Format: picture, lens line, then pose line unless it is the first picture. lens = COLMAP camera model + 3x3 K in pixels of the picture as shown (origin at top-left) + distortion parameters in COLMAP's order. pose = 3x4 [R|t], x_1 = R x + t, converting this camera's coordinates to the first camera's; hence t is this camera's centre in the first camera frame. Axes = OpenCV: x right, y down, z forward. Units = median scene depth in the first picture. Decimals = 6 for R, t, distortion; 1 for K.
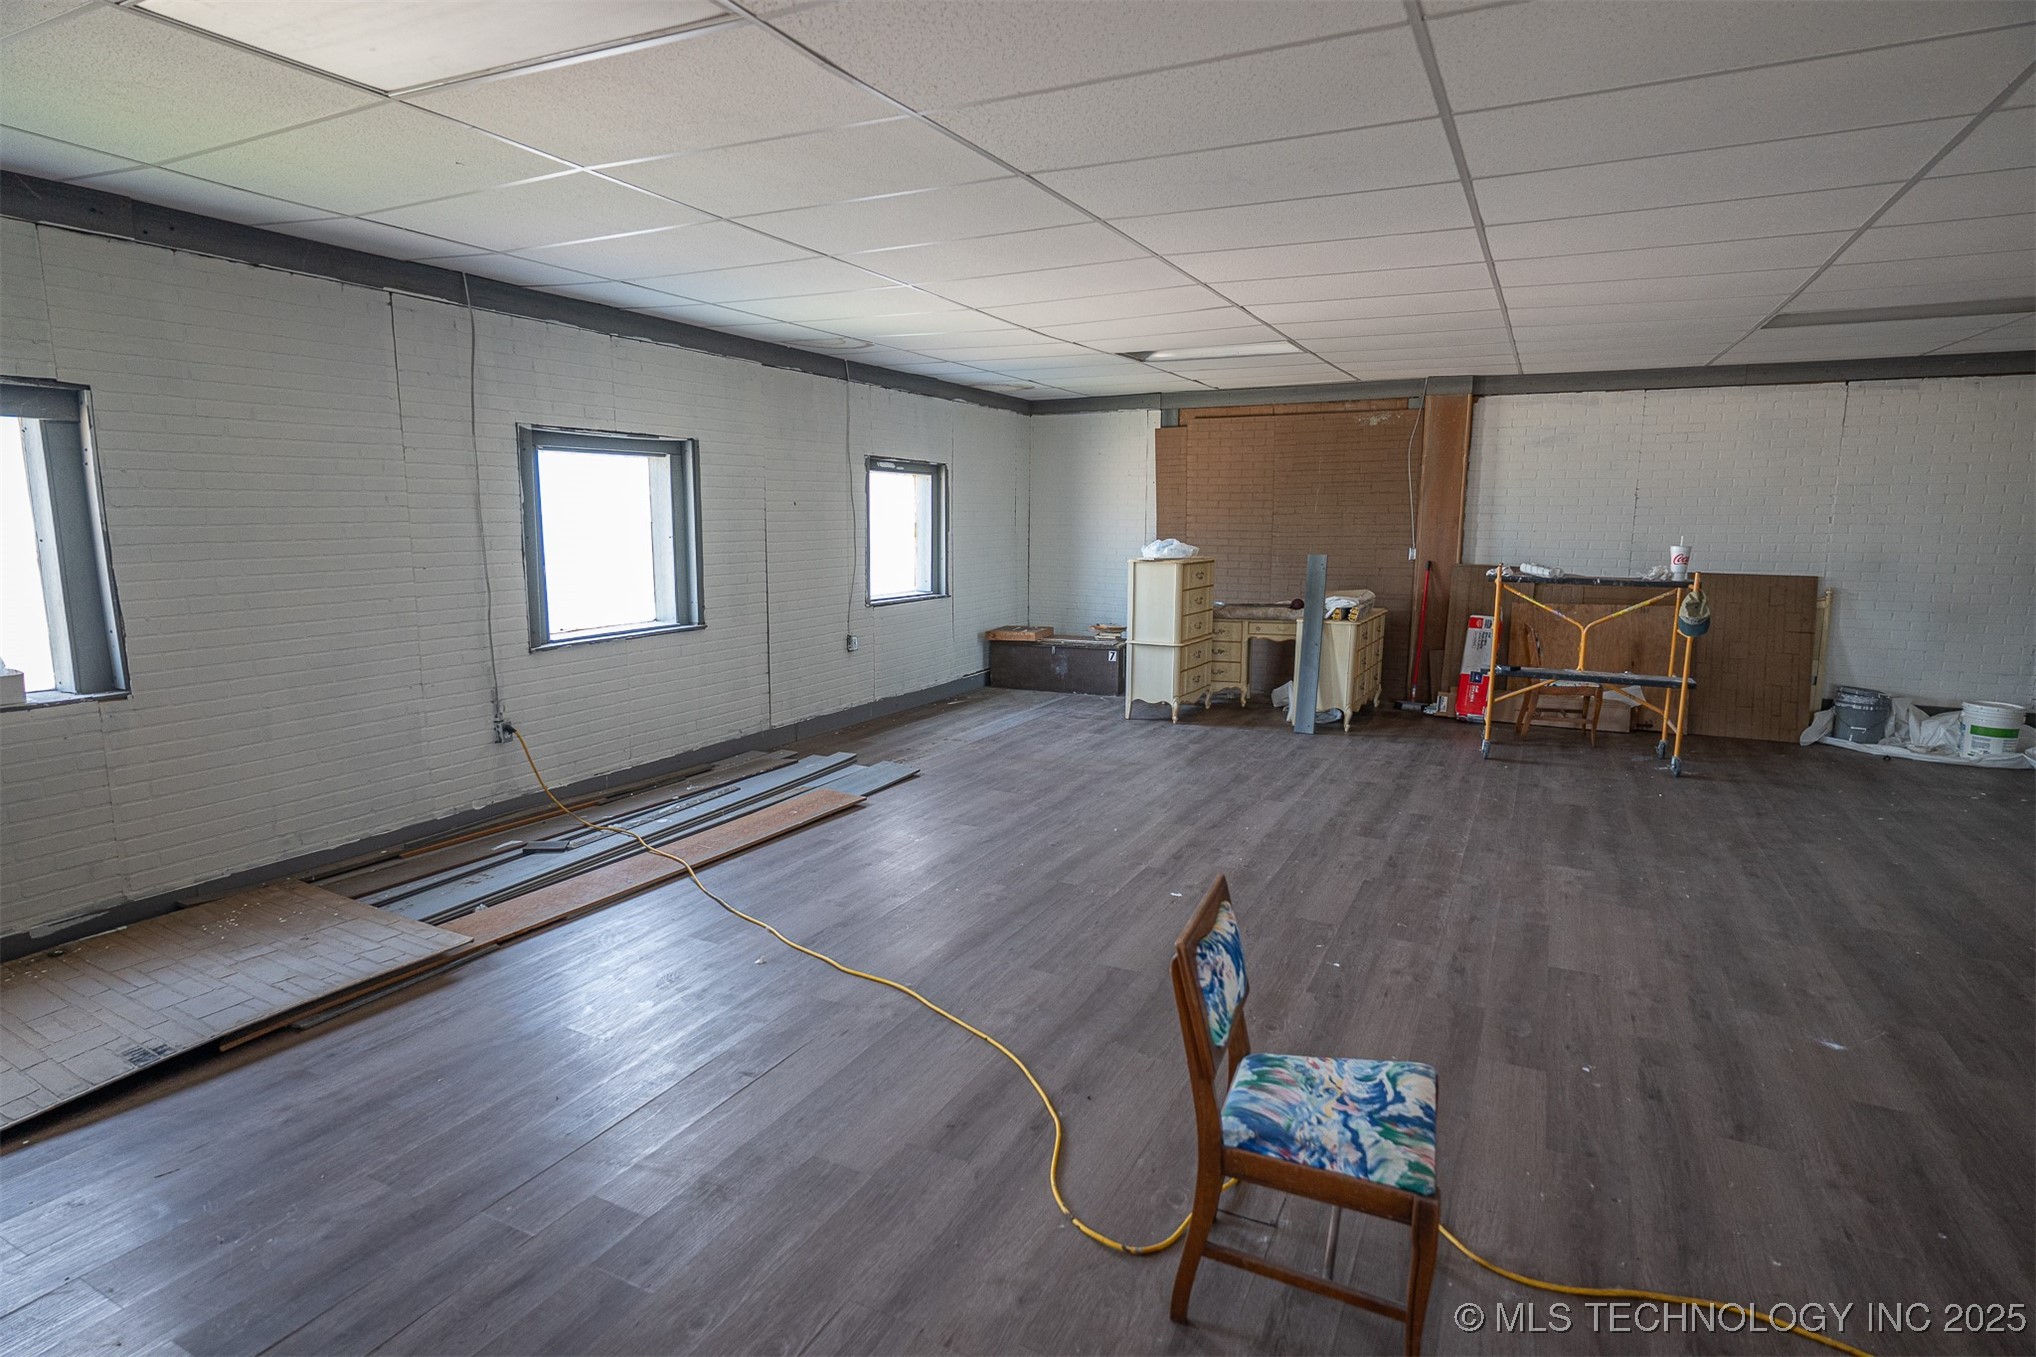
lens RADIAL K [[1080.3, 0, 1018.0], [0, 1080.3, 678.5], [0, 0, 1]] dist [0.043958, 0.000028]
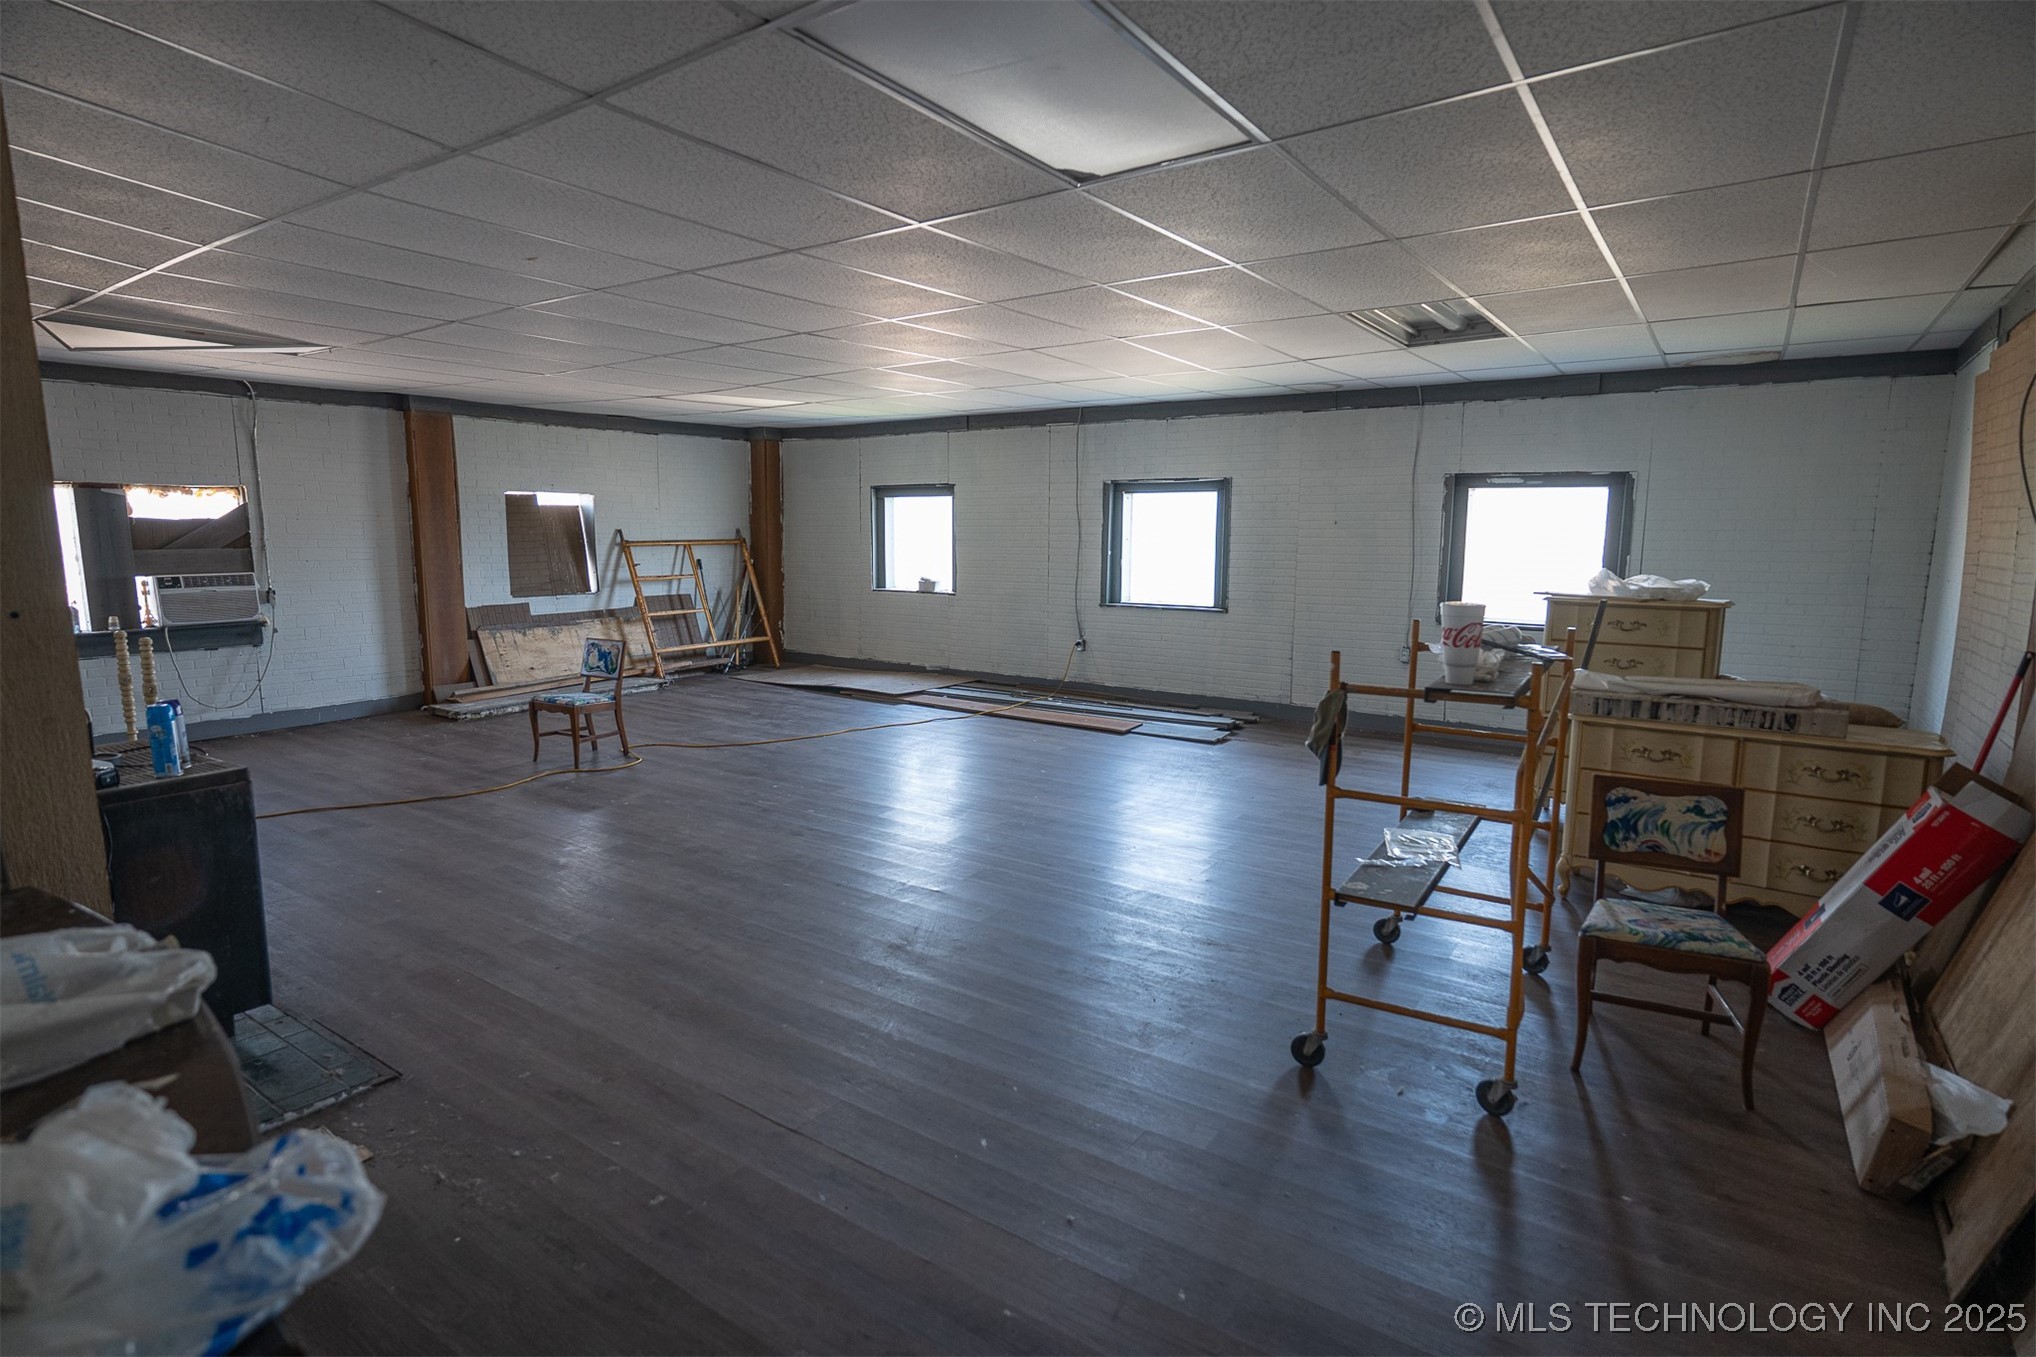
lens RADIAL K [[1014.6, 0, 1018.0], [0, 1014.6, 678.5], [0, 0, 1]] dist [-0.001140, -0.000080]
pose [[-0.139364, 0.122266, -0.982664, 1.182392], [-0.172945, 0.974091, 0.145727, -0.122176], [0.975022, 0.190255, -0.114608, 1.031392]]
